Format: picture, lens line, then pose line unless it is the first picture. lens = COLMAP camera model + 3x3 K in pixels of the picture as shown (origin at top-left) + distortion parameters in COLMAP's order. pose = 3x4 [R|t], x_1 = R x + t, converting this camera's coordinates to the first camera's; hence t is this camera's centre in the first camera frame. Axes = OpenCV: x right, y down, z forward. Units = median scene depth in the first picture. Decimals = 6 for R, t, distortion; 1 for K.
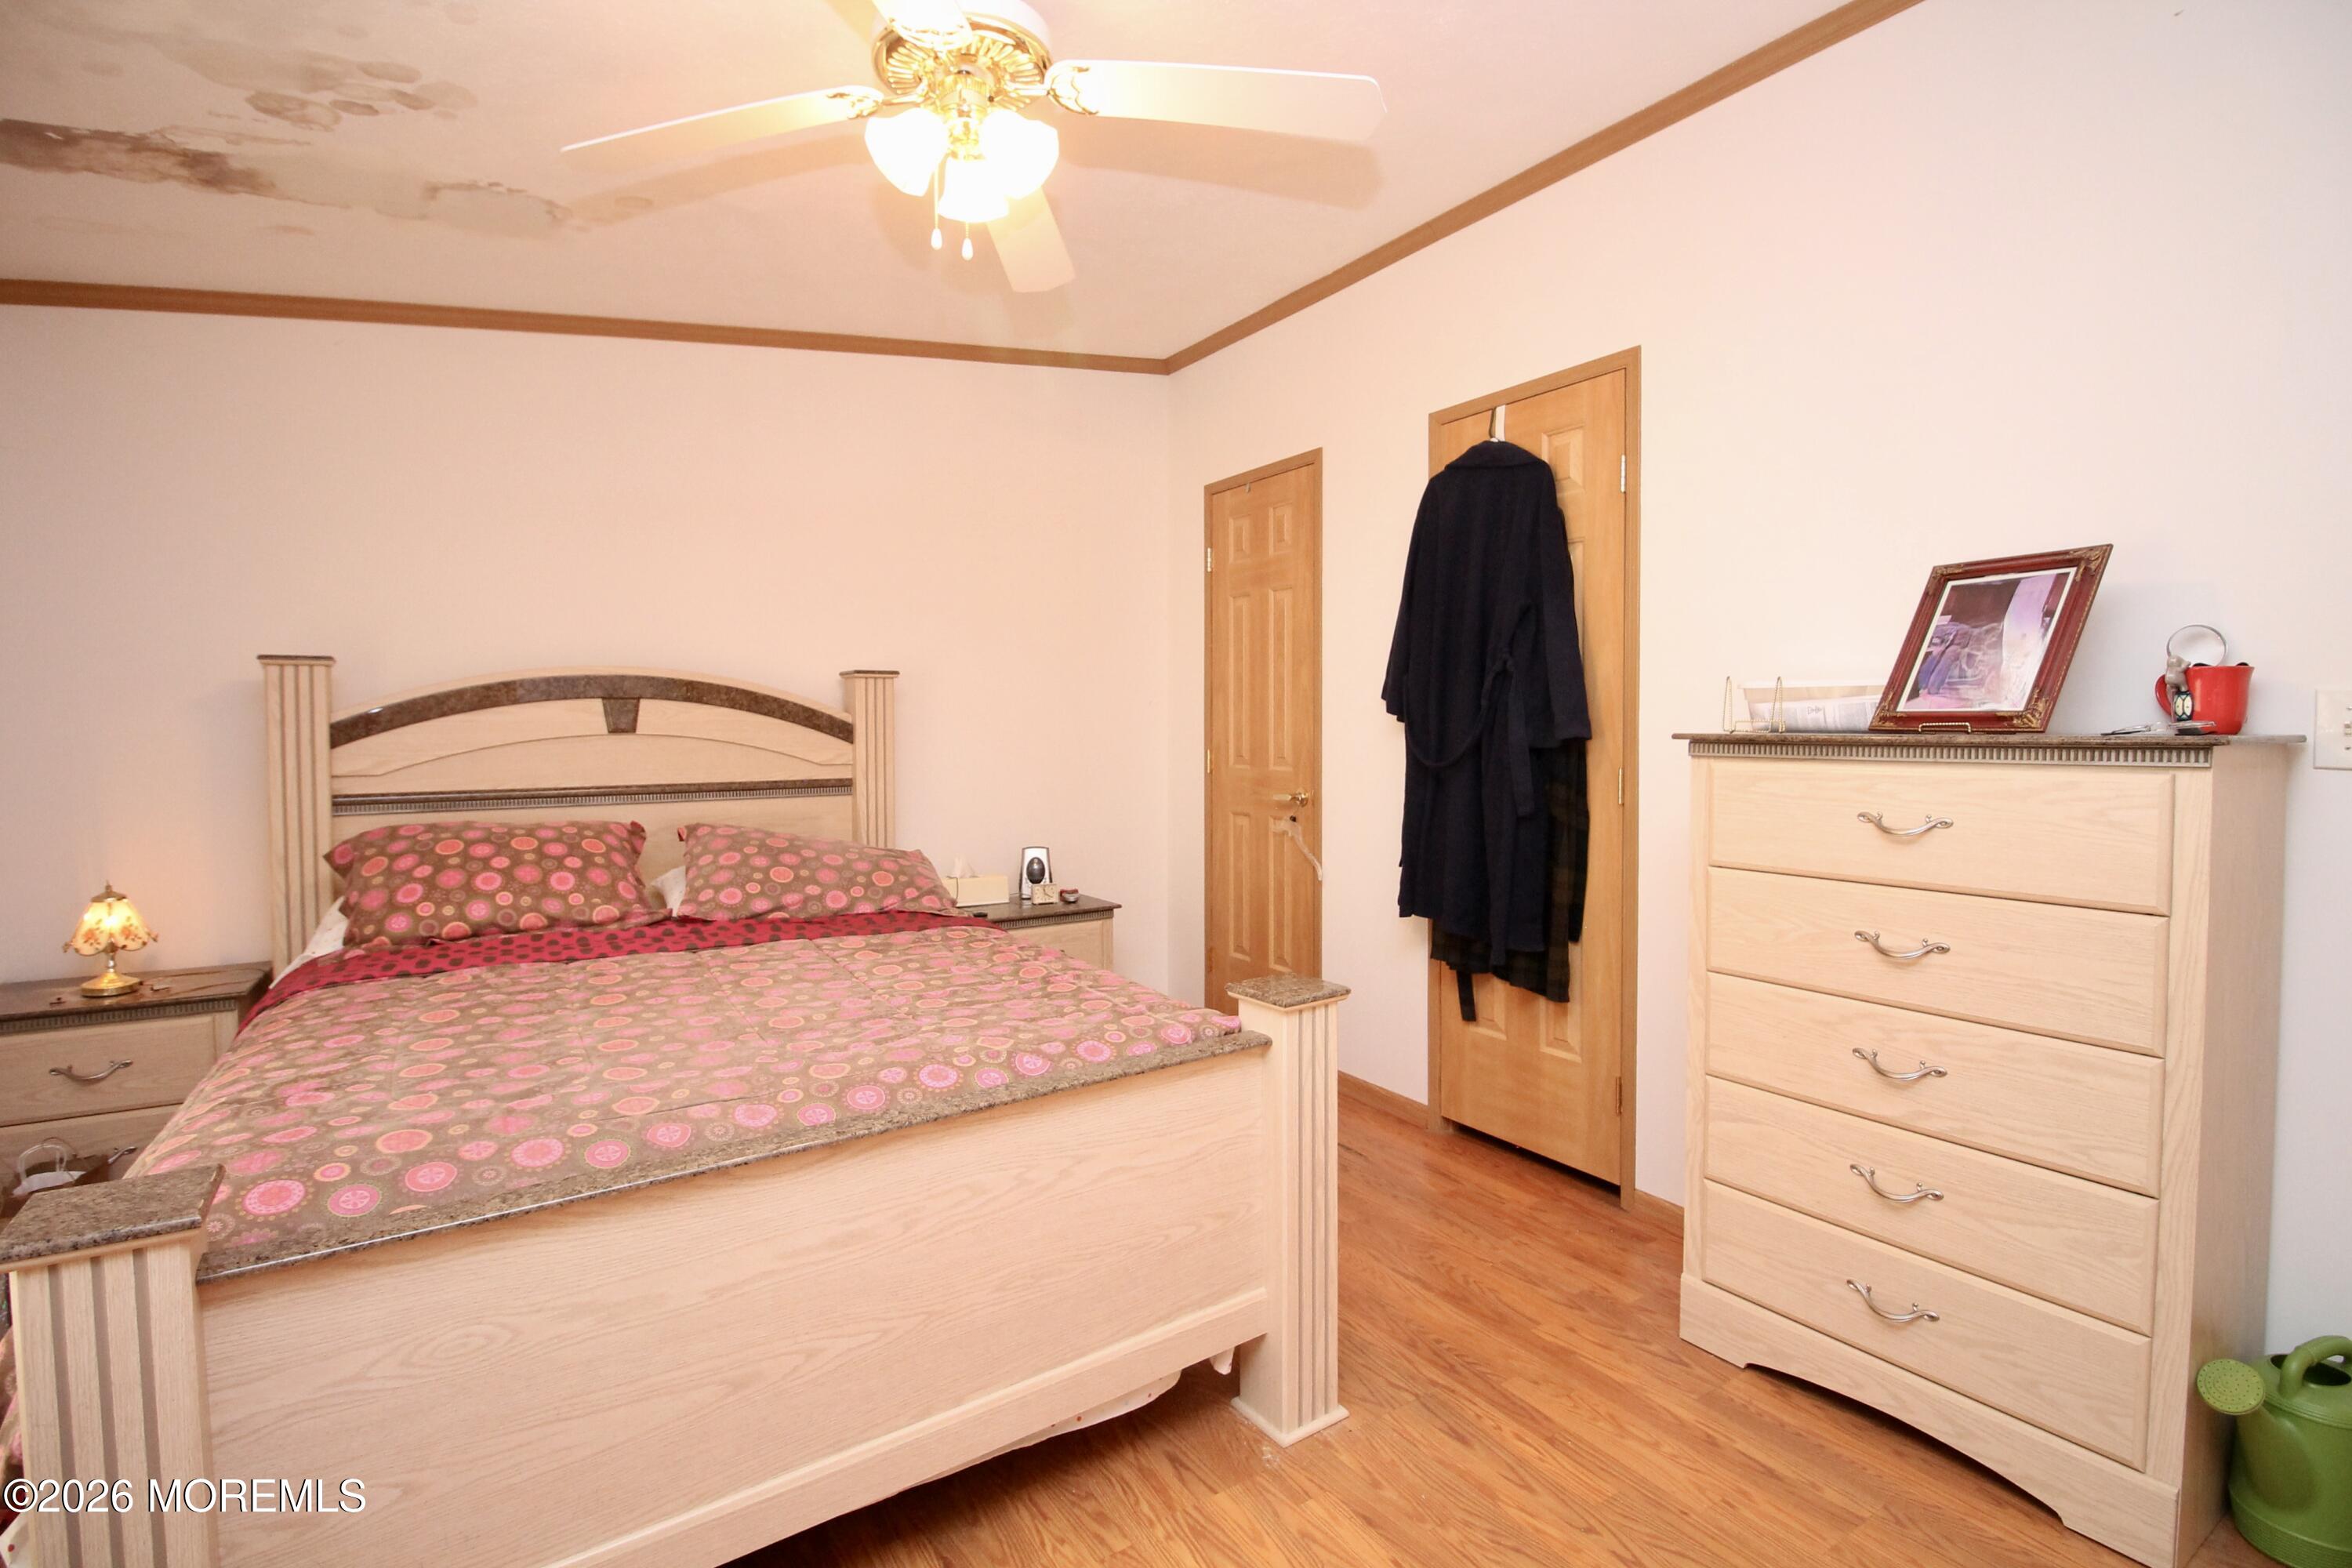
lens RADIAL K [[1100.0, 0, 1186.9], [0, 1100.0, 754.8], [0, 0, 1]] dist [0.000347, -0.013668]
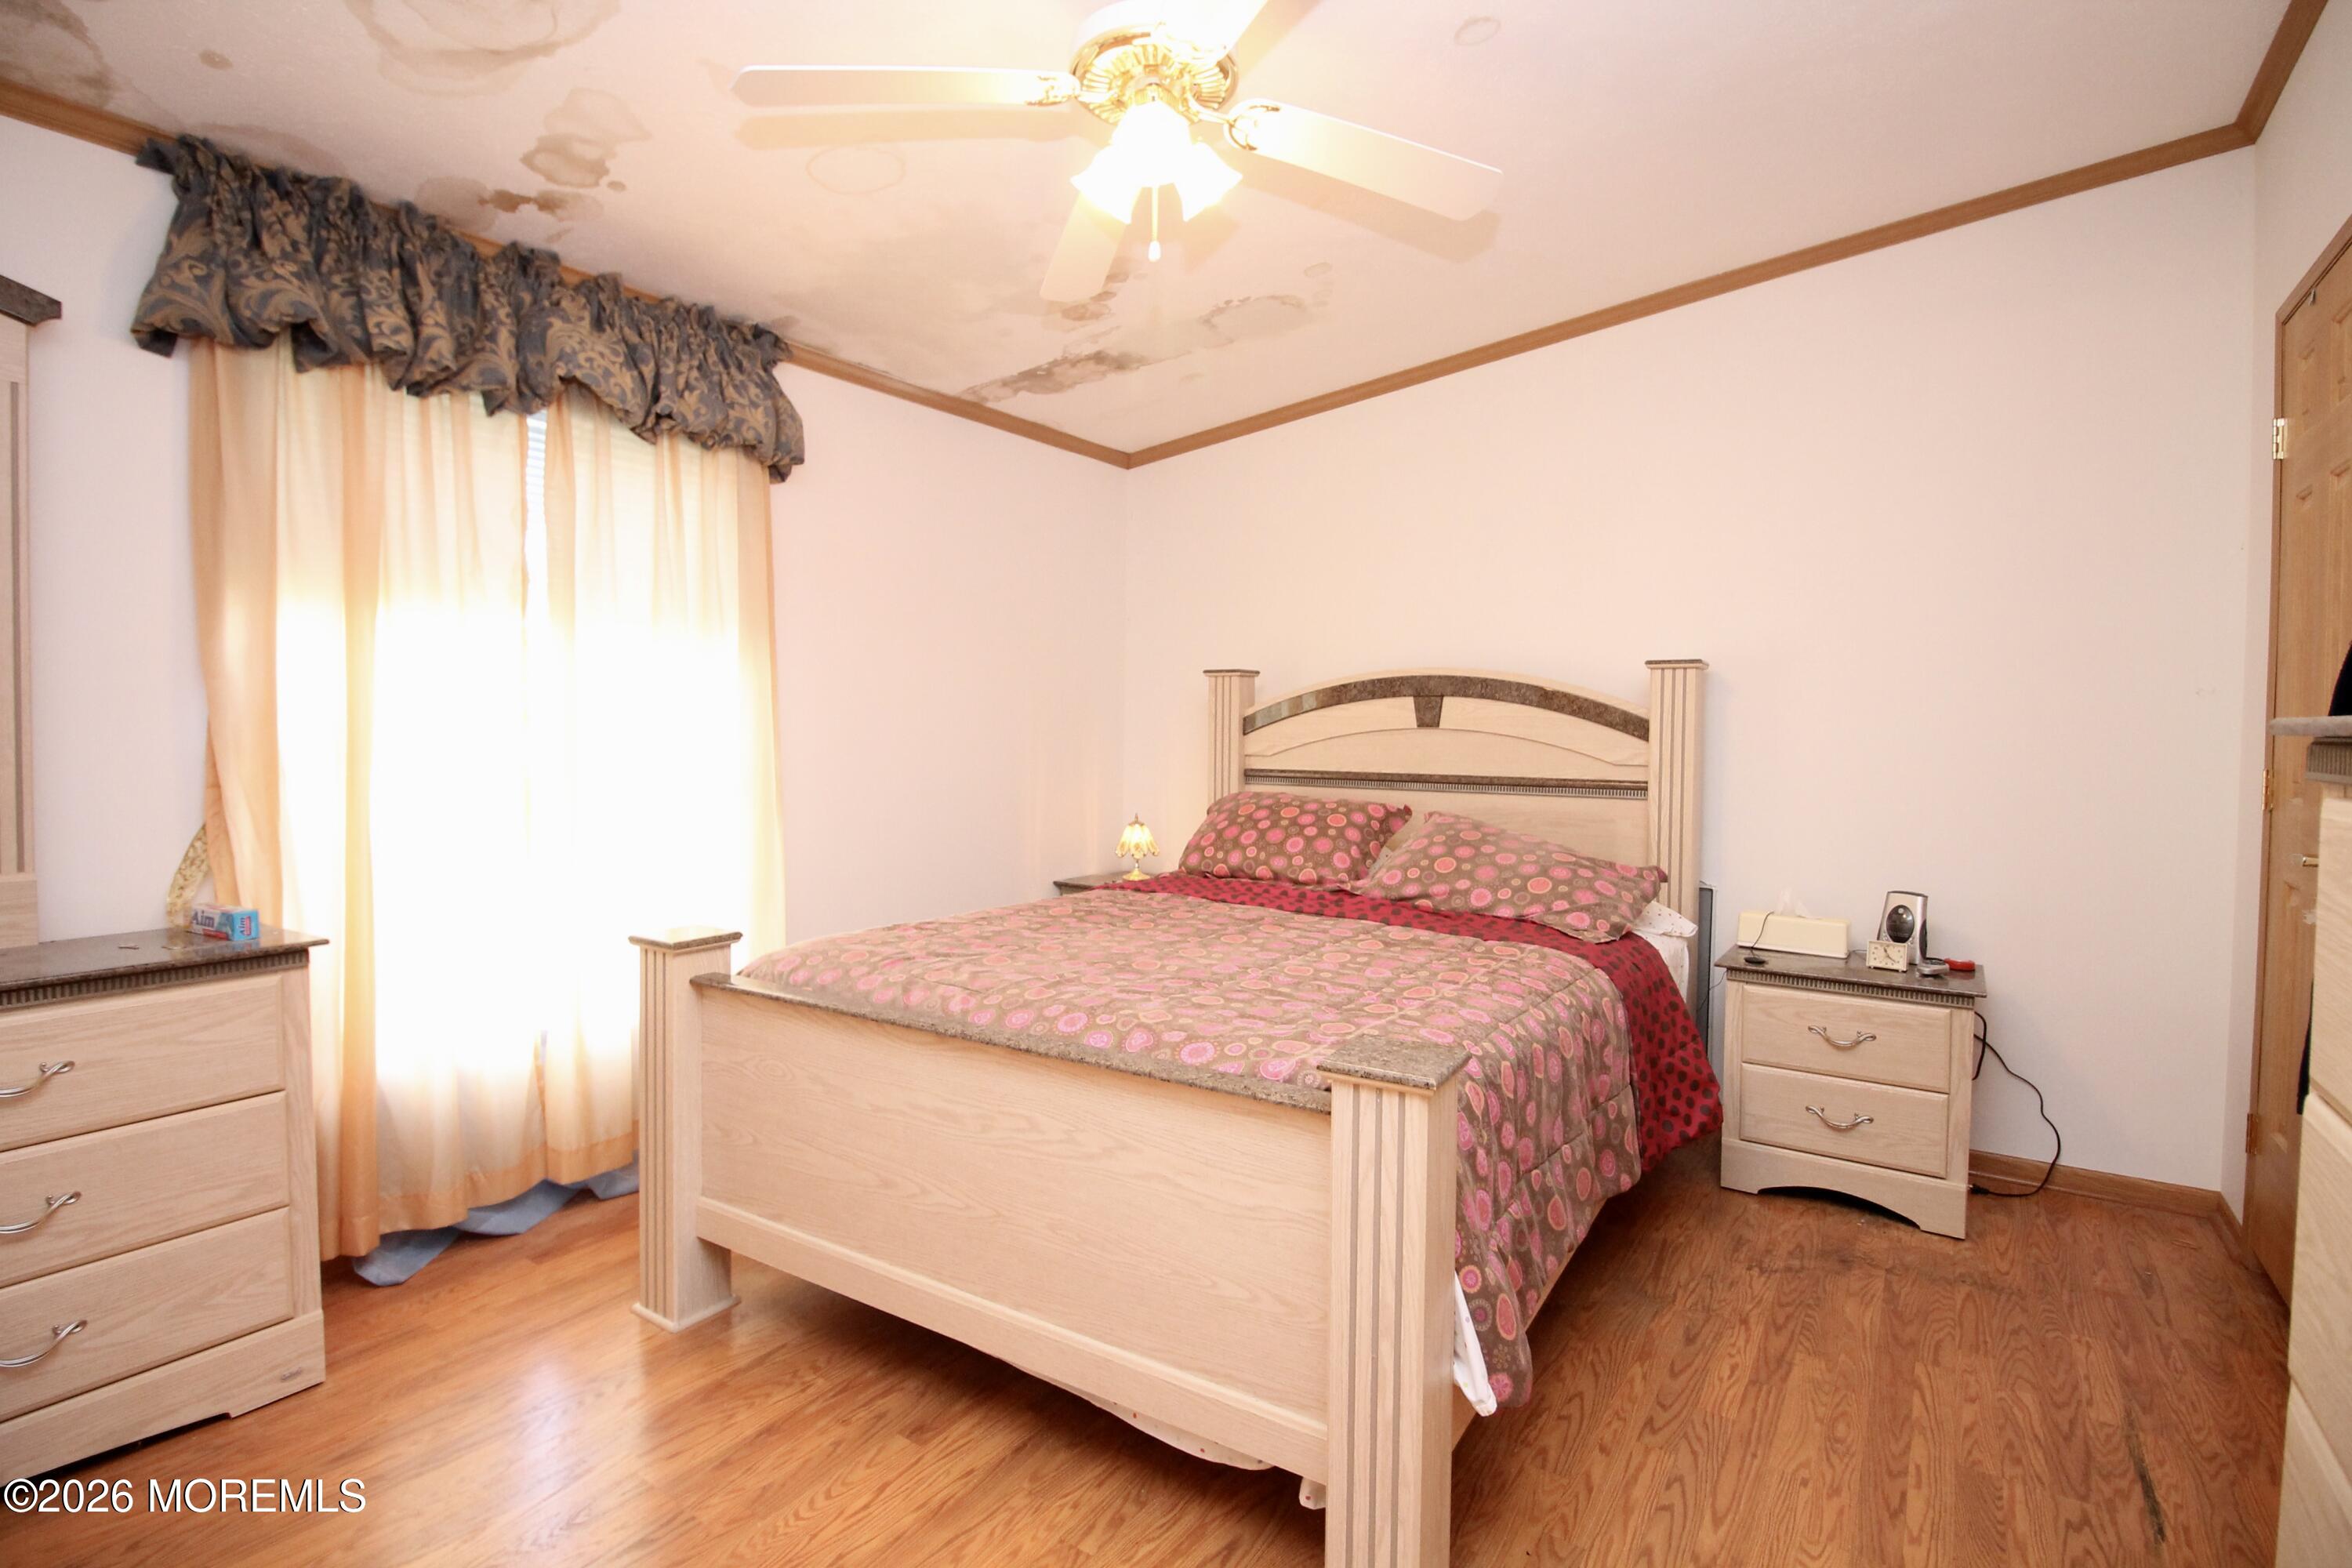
lens RADIAL K [[1100.0, 0, 1186.9], [0, 1100.0, 754.8], [0, 0, 1]] dist [0.000347, -0.013668]
pose [[0.382152, 0.028461, -0.923661, 0.489472], [-0.038657, 0.999143, 0.014793, 0.001396], [0.923290, 0.030052, 0.382925, 0.397065]]
